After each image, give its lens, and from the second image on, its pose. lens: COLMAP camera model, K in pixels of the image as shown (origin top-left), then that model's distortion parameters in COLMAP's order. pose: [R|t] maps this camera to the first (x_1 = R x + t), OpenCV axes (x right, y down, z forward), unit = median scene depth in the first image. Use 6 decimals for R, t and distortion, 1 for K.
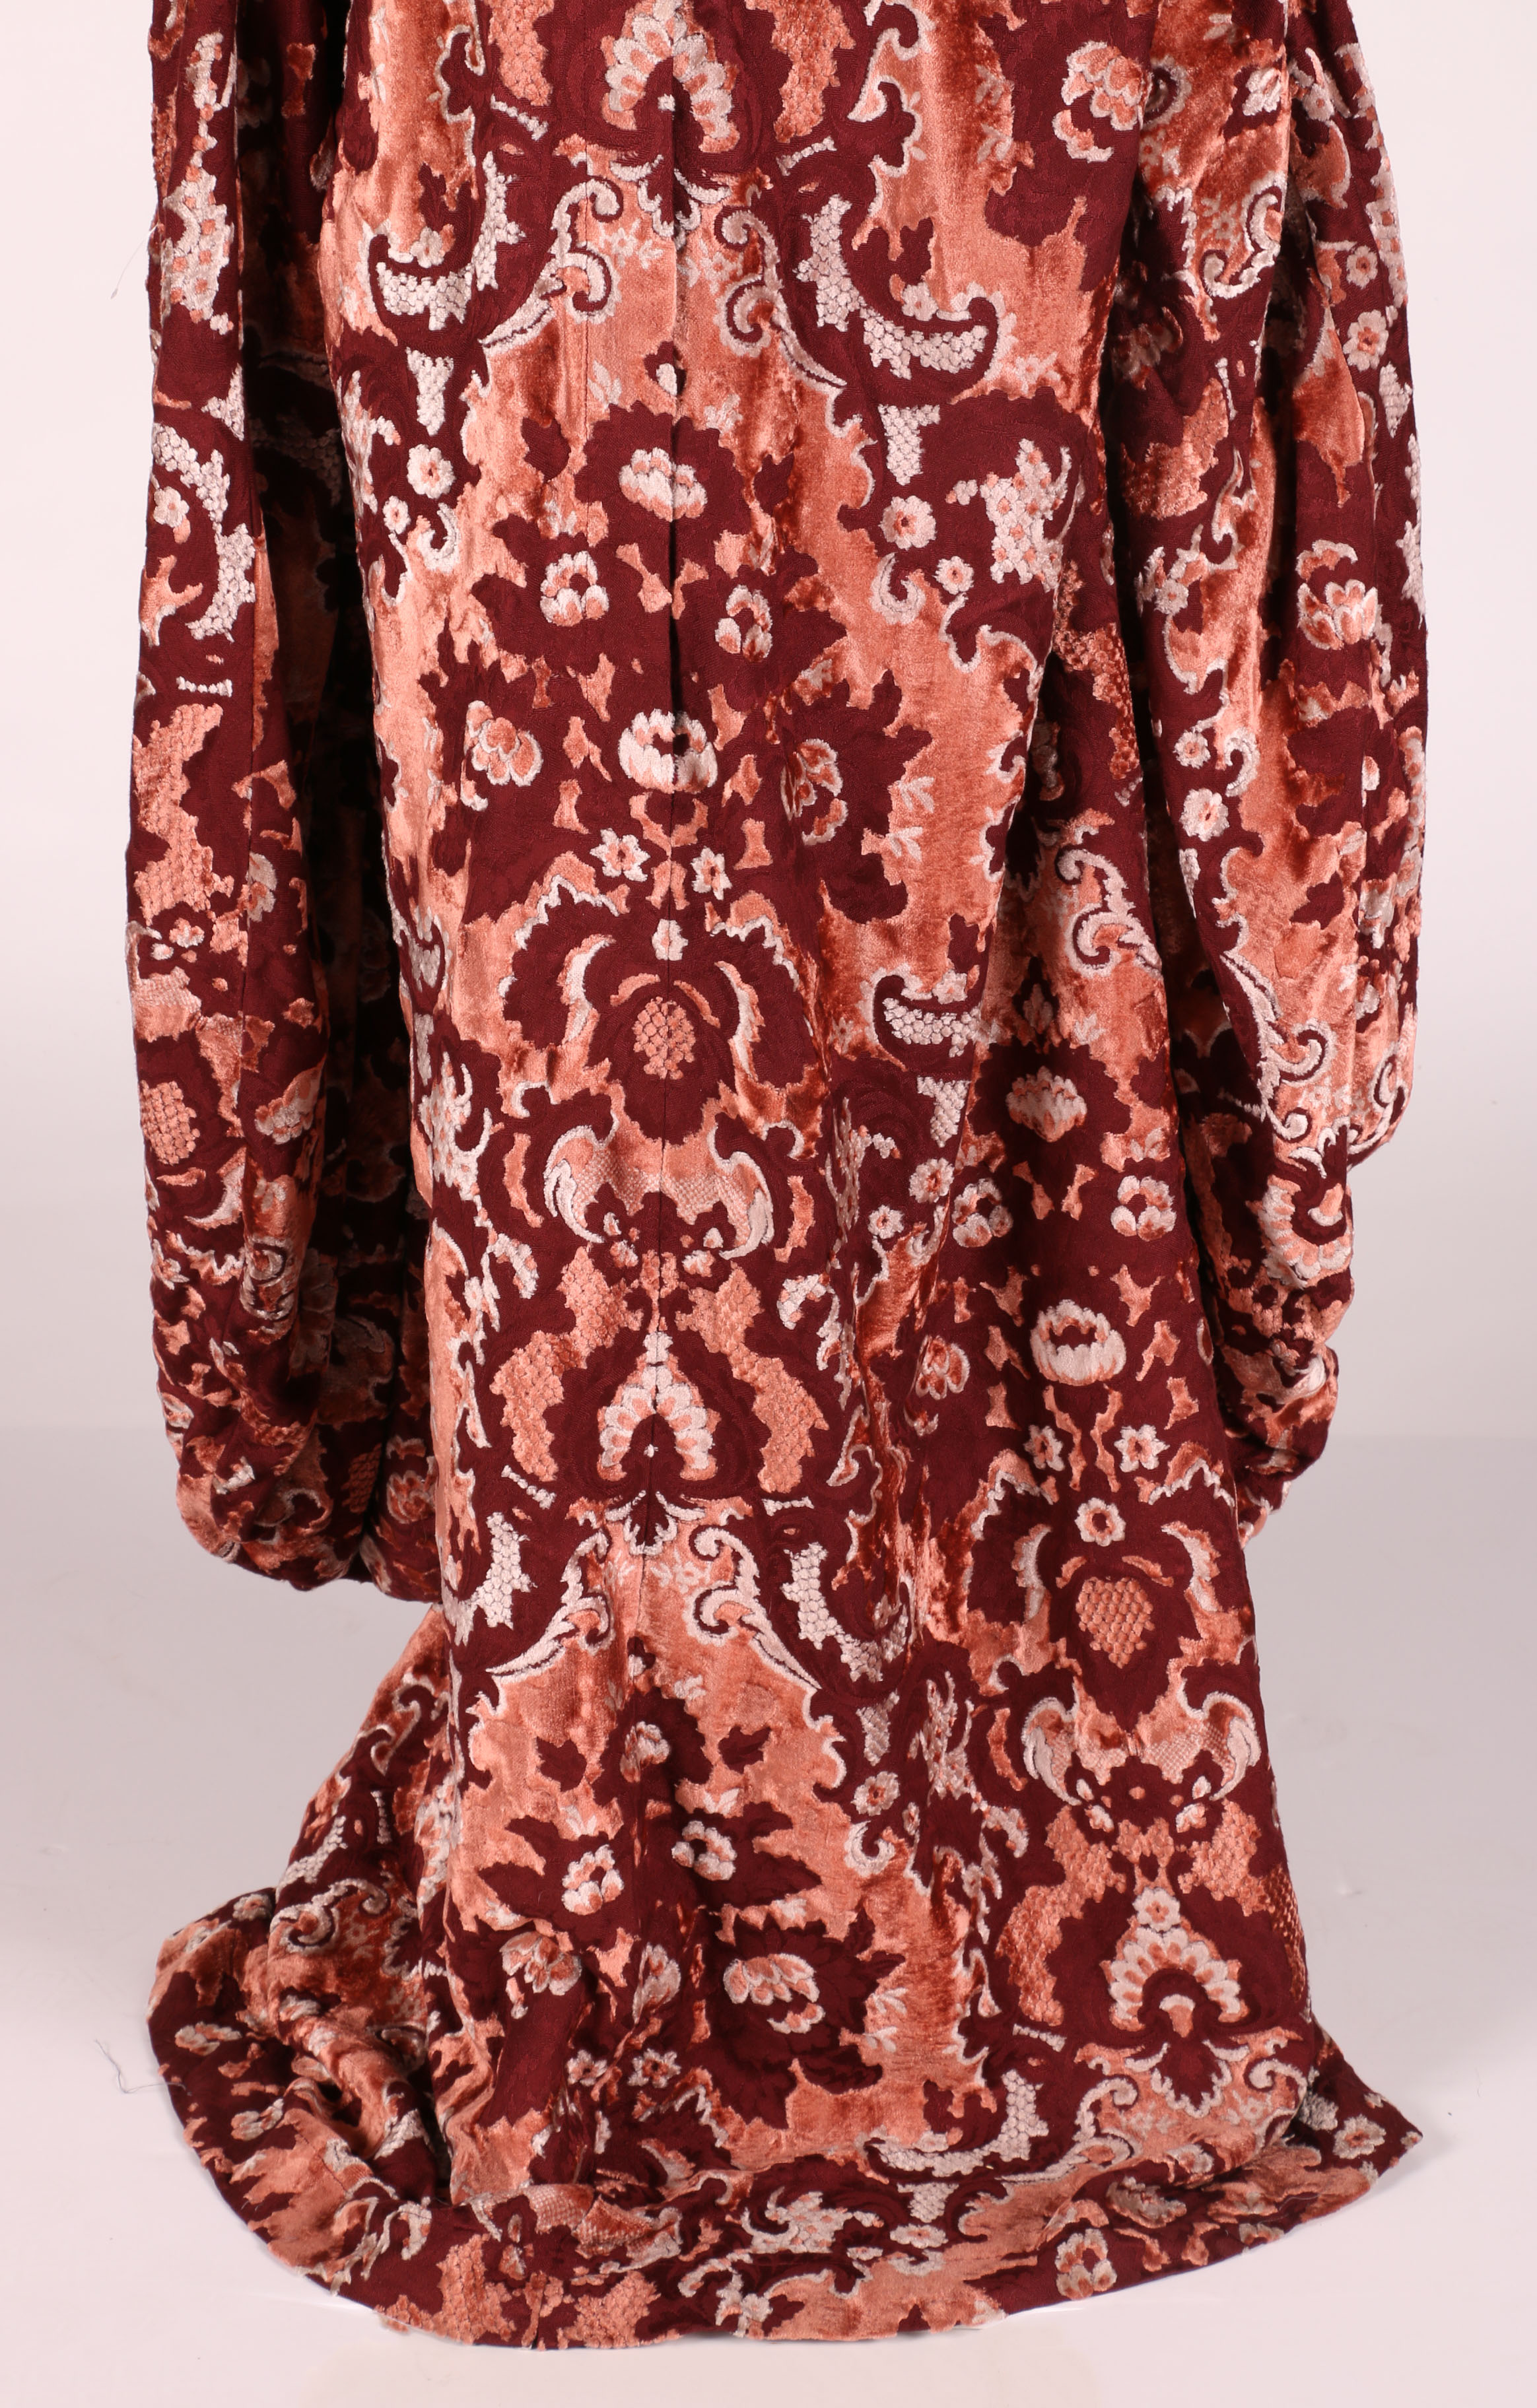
lens RADIAL K [[5447.3, 0, 758.0], [0, 5447.3, 1197.5], [0, 0, 1]] dist [0.357487, 0.000000]
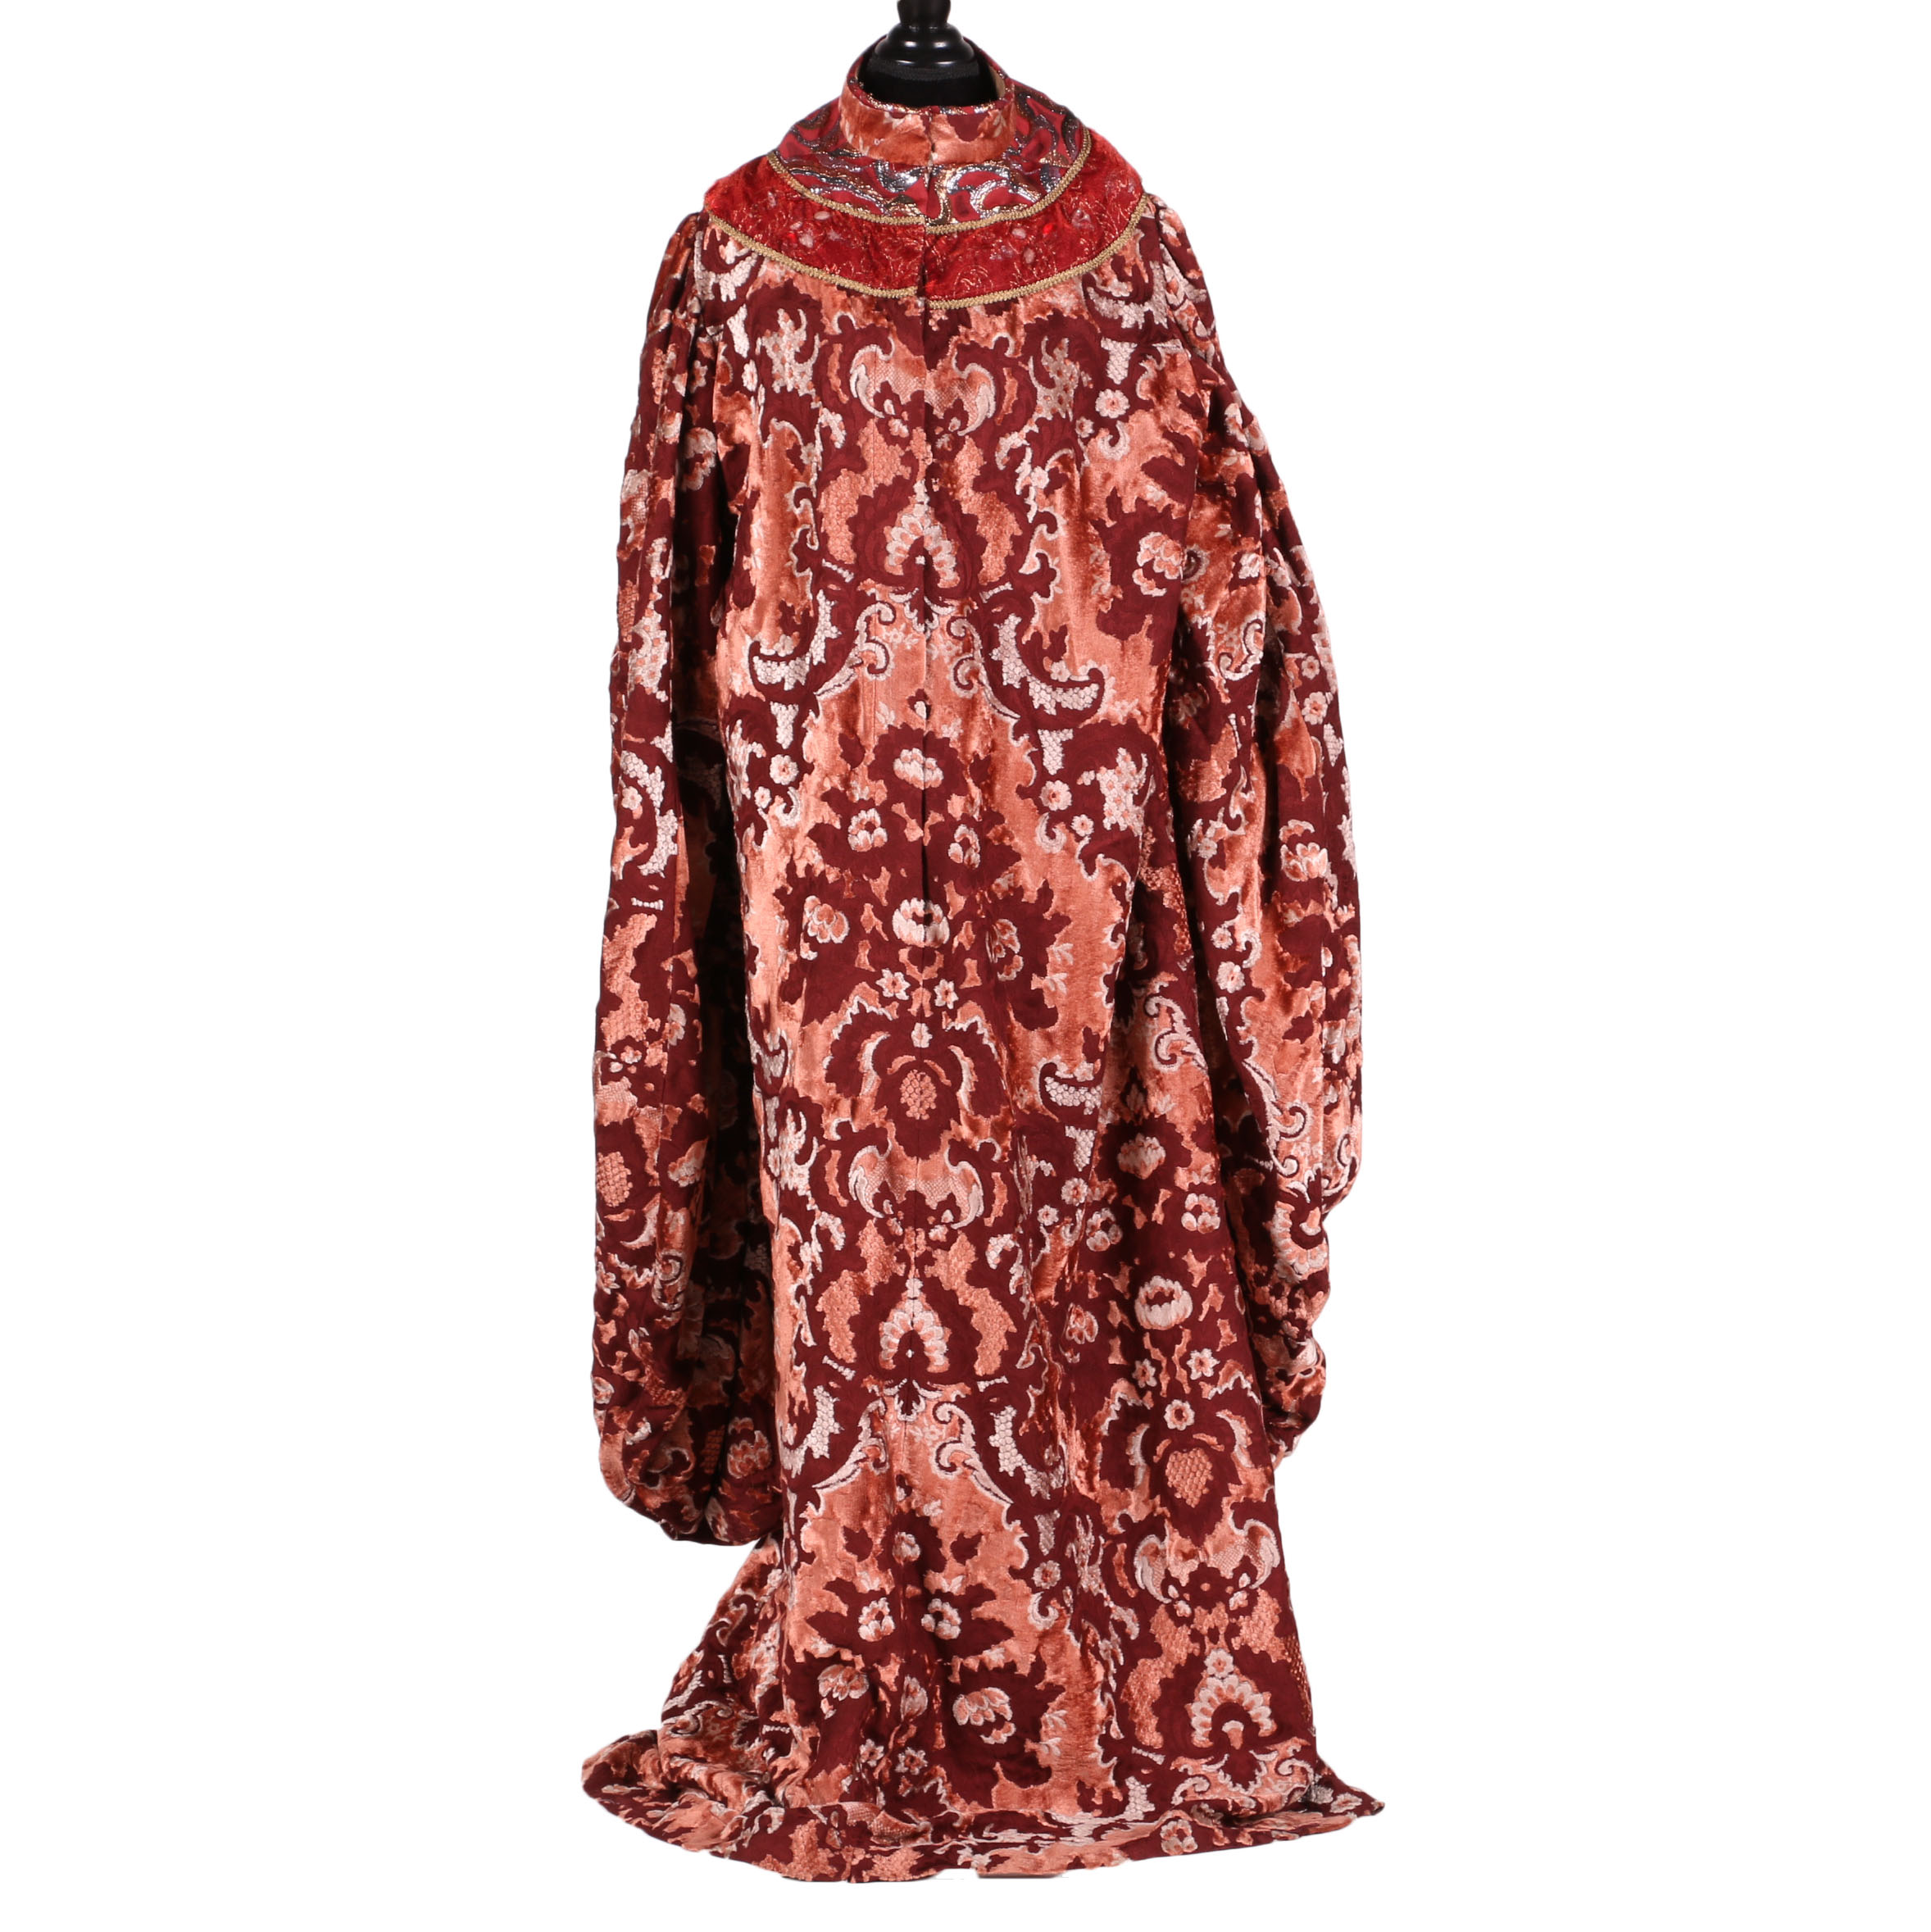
lens RADIAL K [[6750.5, 0, 916.0], [0, 6750.5, 1060.9], [0, 0, 1]] dist [0.367664, 0.000000]
pose [[0.999620, -0.008880, 0.026094, -0.072510], [0.014176, 0.977515, -0.210389, 0.402940], [-0.023639, 0.210679, 0.977269, -1.065112]]
